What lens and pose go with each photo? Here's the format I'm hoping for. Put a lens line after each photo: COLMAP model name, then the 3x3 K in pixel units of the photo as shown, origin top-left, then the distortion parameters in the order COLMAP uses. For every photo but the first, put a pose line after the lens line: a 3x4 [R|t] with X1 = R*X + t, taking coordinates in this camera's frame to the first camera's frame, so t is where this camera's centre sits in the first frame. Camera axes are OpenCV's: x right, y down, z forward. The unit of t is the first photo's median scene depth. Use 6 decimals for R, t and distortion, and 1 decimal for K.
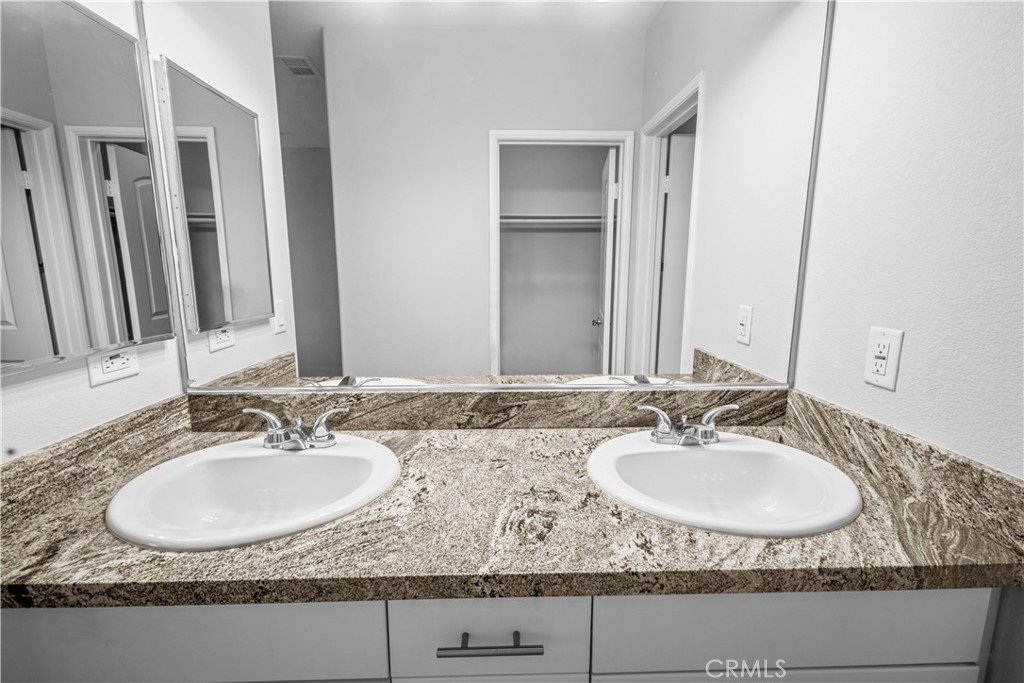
lens RADIAL K [[443.4, 0, 512.0], [0, 443.4, 341.5], [0, 0, 1]] dist [0.013435, -0.005341]
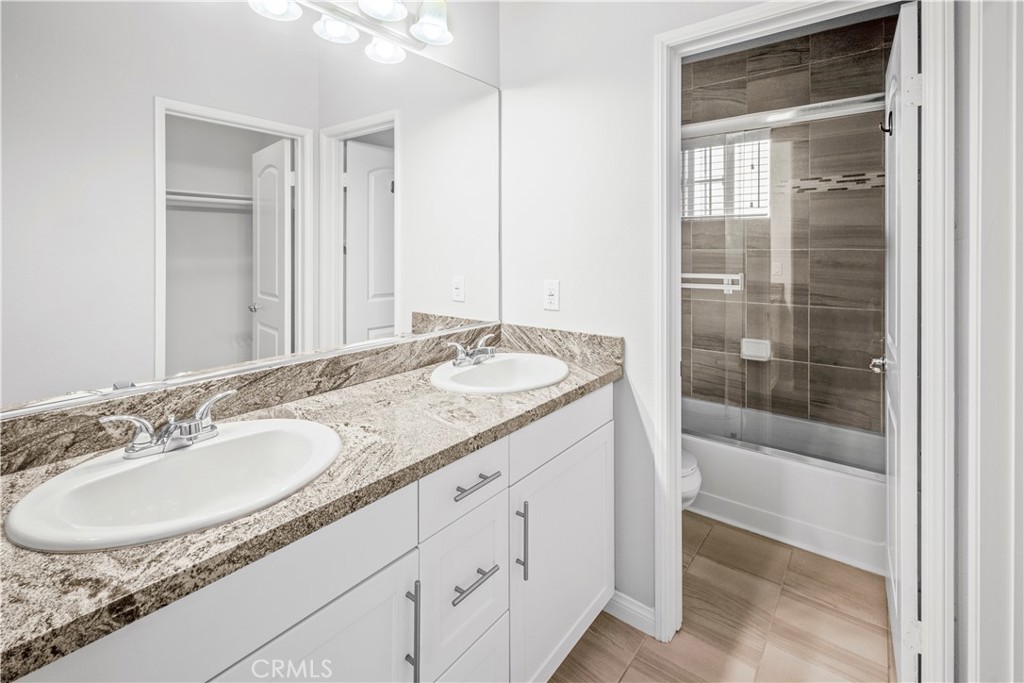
lens RADIAL K [[467.5, 0, 513.8], [0, 467.5, 252.0], [0, 0, 1]] dist [0.001091, 0.000313]
pose [[0.633111, -0.002385, 0.774058, -0.699528], [0.127267, 0.986707, -0.101053, 0.028700], [-0.763528, 0.162489, 0.624998, -0.155850]]
